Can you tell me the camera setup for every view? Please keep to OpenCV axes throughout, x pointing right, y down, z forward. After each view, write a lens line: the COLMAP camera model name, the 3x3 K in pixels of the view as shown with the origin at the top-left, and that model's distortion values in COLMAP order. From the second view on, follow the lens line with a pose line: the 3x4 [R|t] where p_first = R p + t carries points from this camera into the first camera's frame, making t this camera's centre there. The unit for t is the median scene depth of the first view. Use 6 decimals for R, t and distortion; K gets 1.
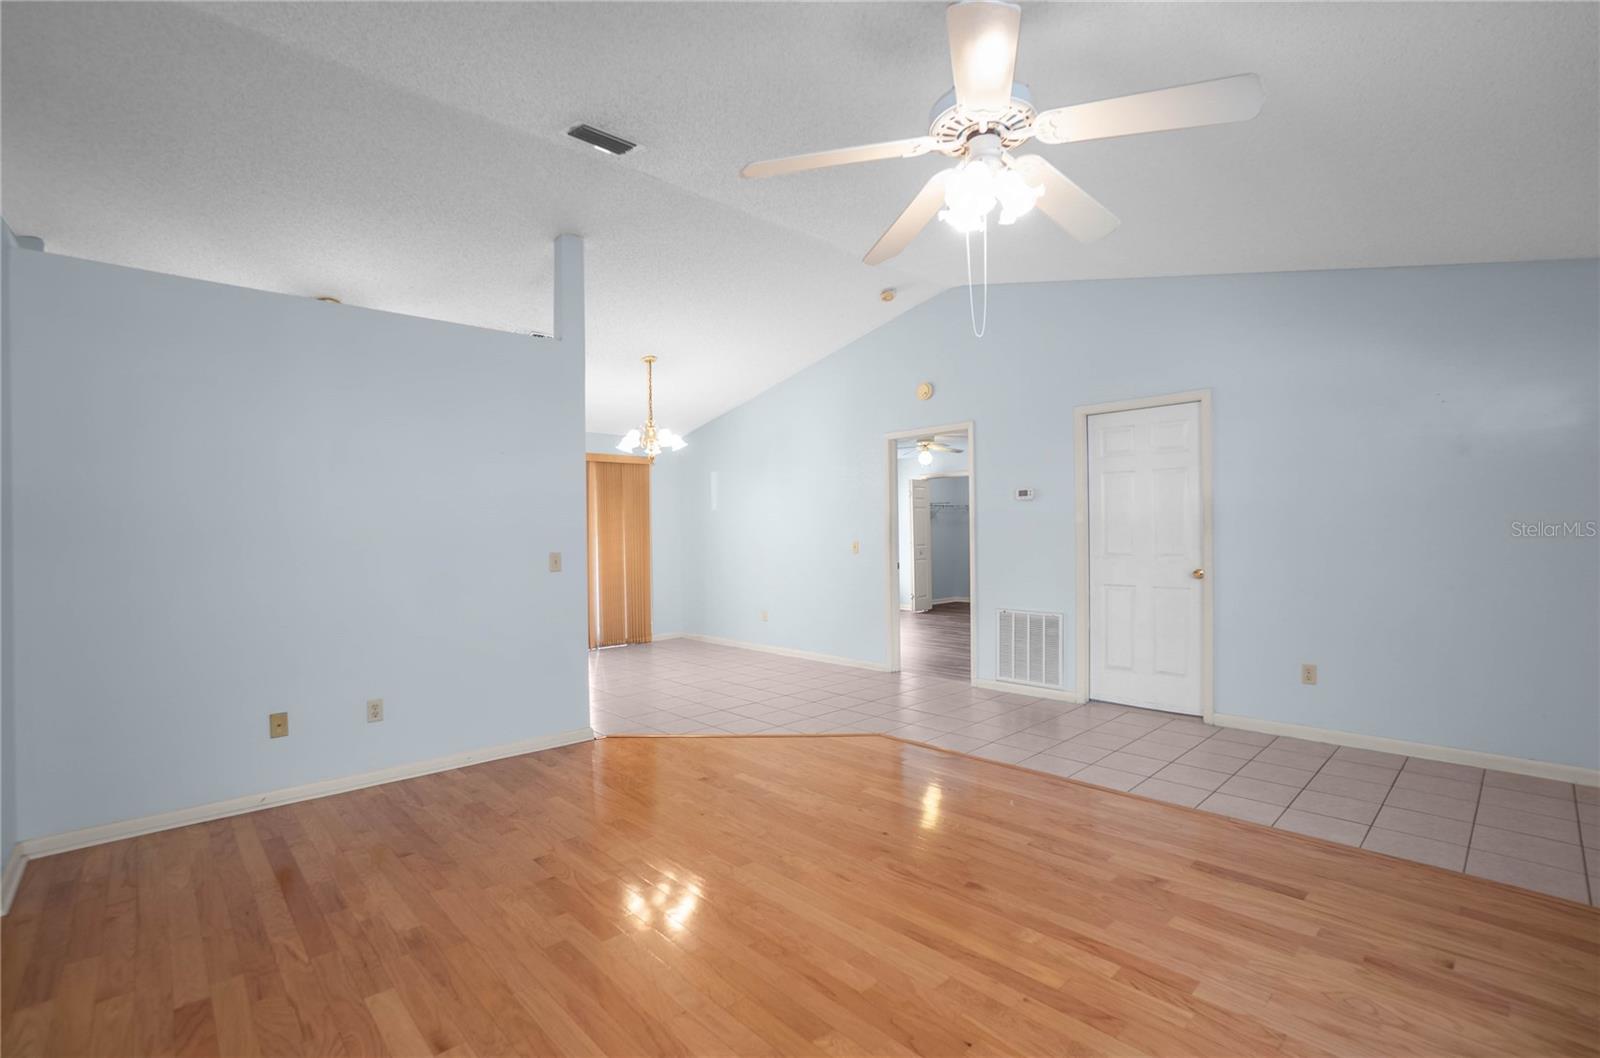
lens RADIAL K [[709.0, 0, 800.0], [0, 709.0, 529.0], [0, 0, 1]] dist [-0.074891, 0.026815]
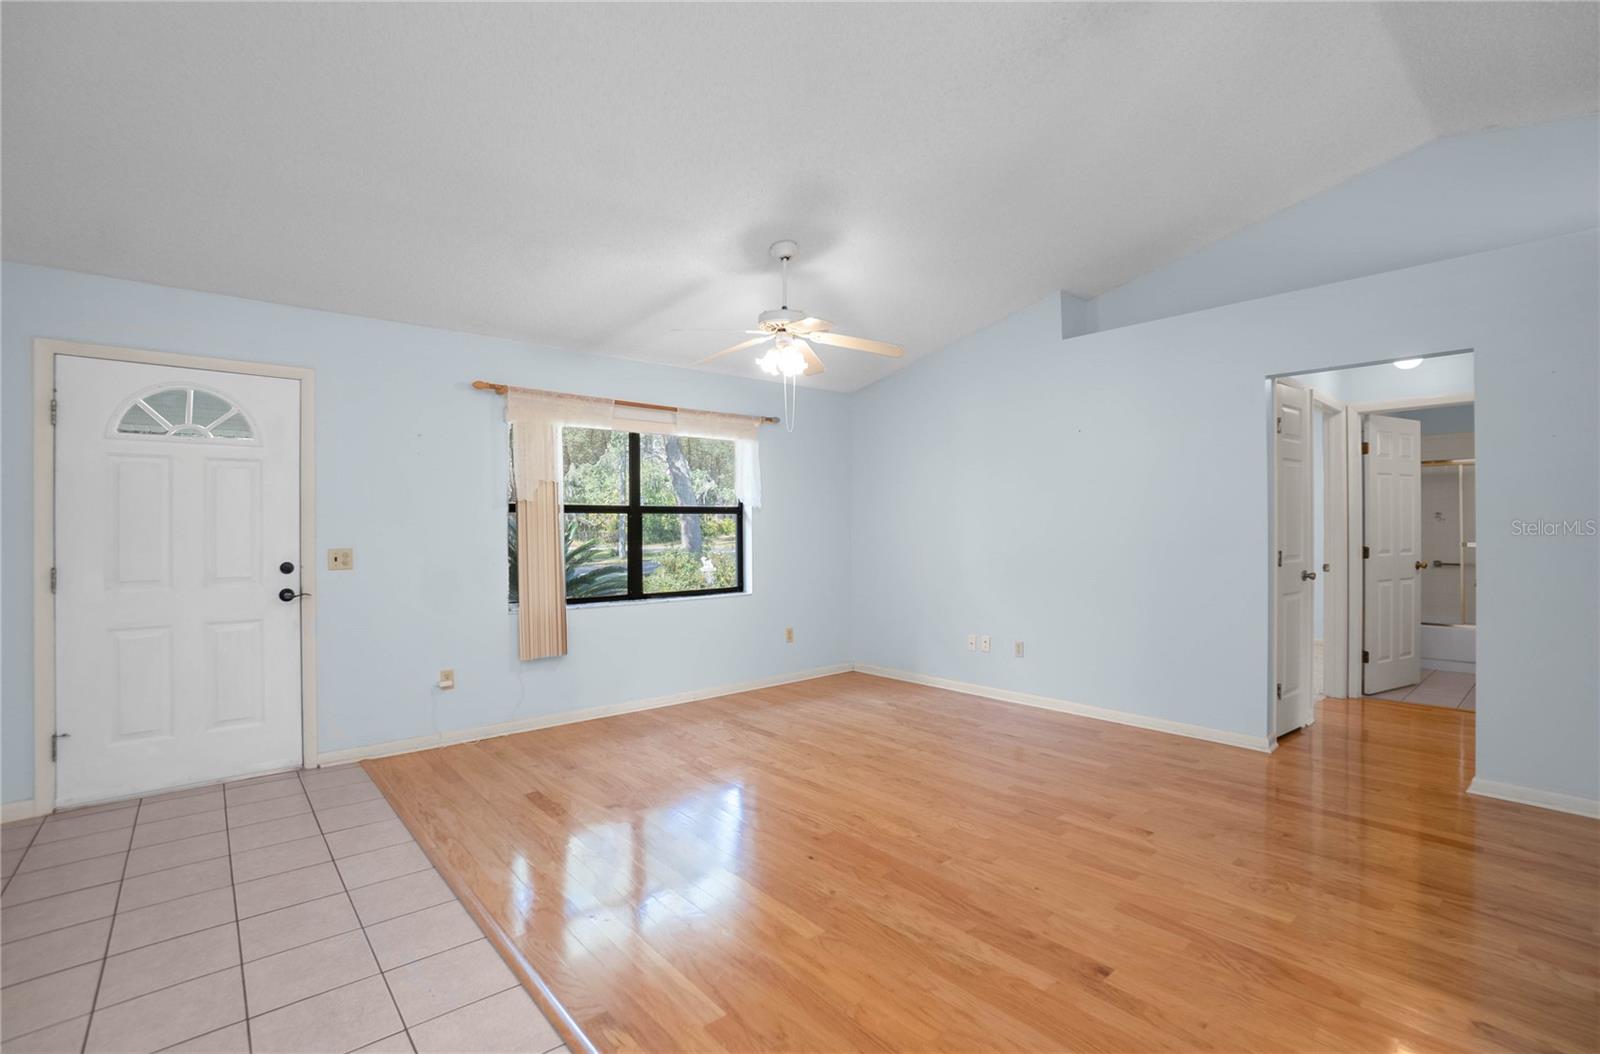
lens RADIAL K [[734.4, 0, 794.2], [0, 734.4, 513.3], [0, 0, 1]] dist [-0.055276, 0.000008]
pose [[-0.998299, 0.022074, 0.053957, 0.067818], [0.020726, 0.999462, -0.025420, 0.006313], [-0.054489, -0.024259, -0.998220, 1.608922]]
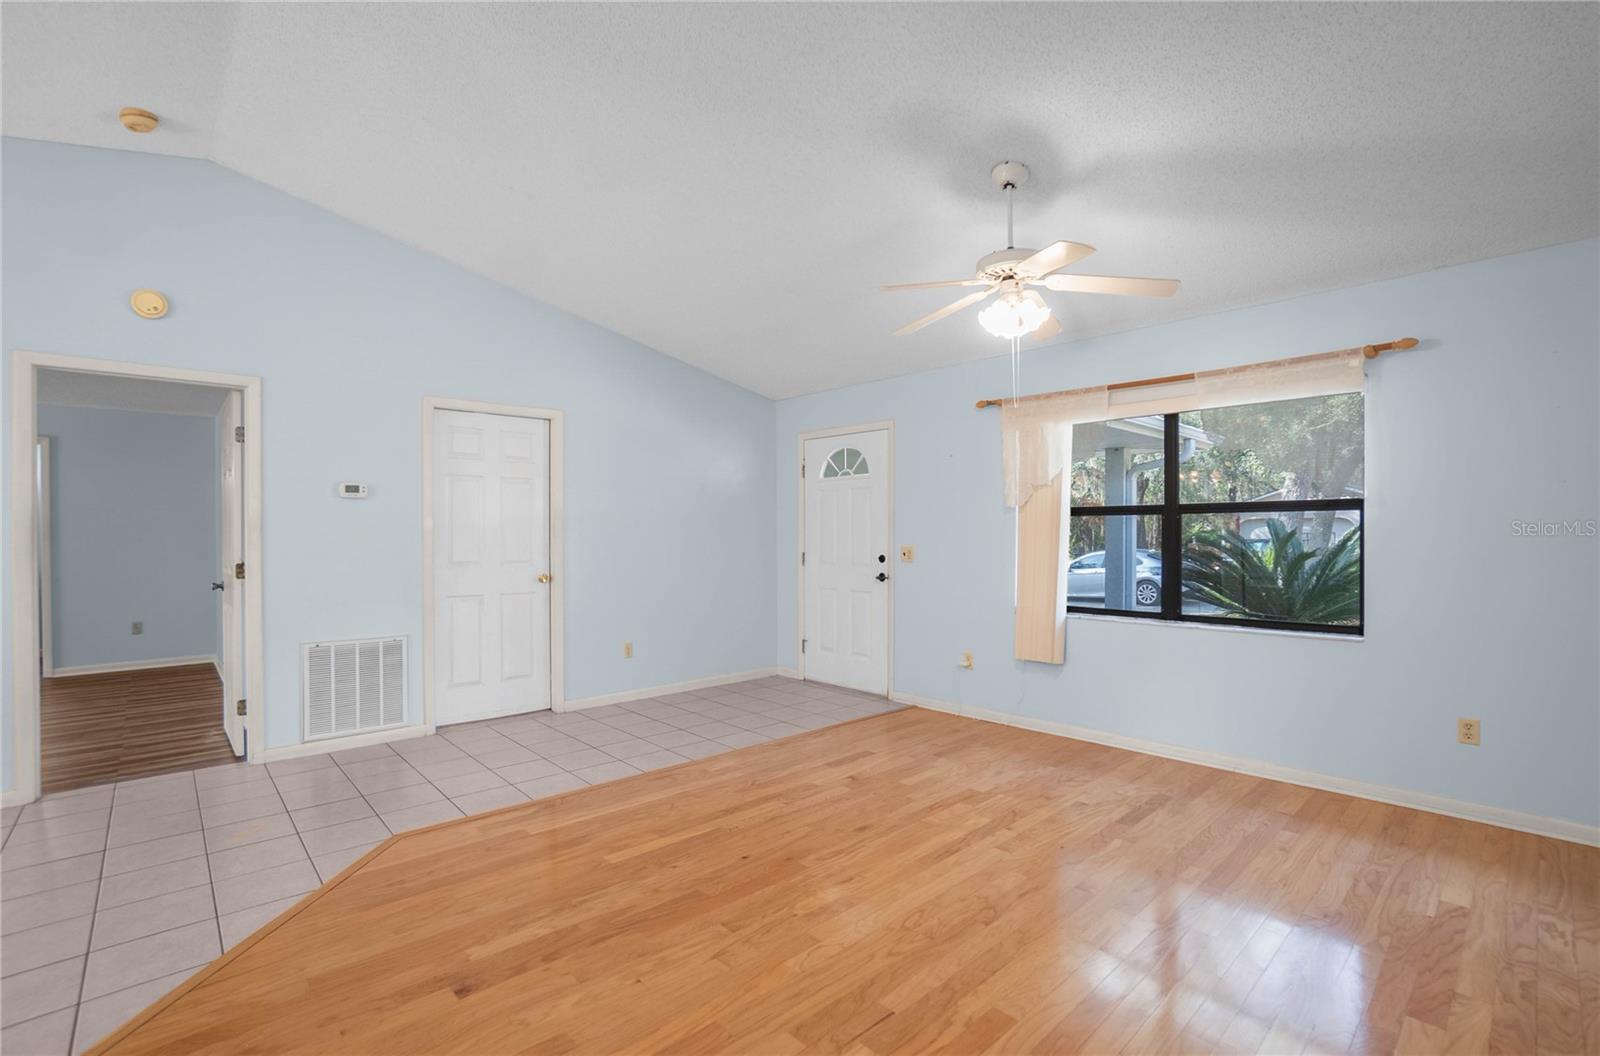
lens RADIAL K [[716.7, 0, 800.0], [0, 716.7, 528.0], [0, 0, 1]] dist [-0.044270, 0.000548]
pose [[0.014891, 0.022310, 0.999640, -0.687439], [-0.002947, 0.999748, -0.022269, 0.012544], [-0.999885, -0.002615, 0.014953, 0.748829]]
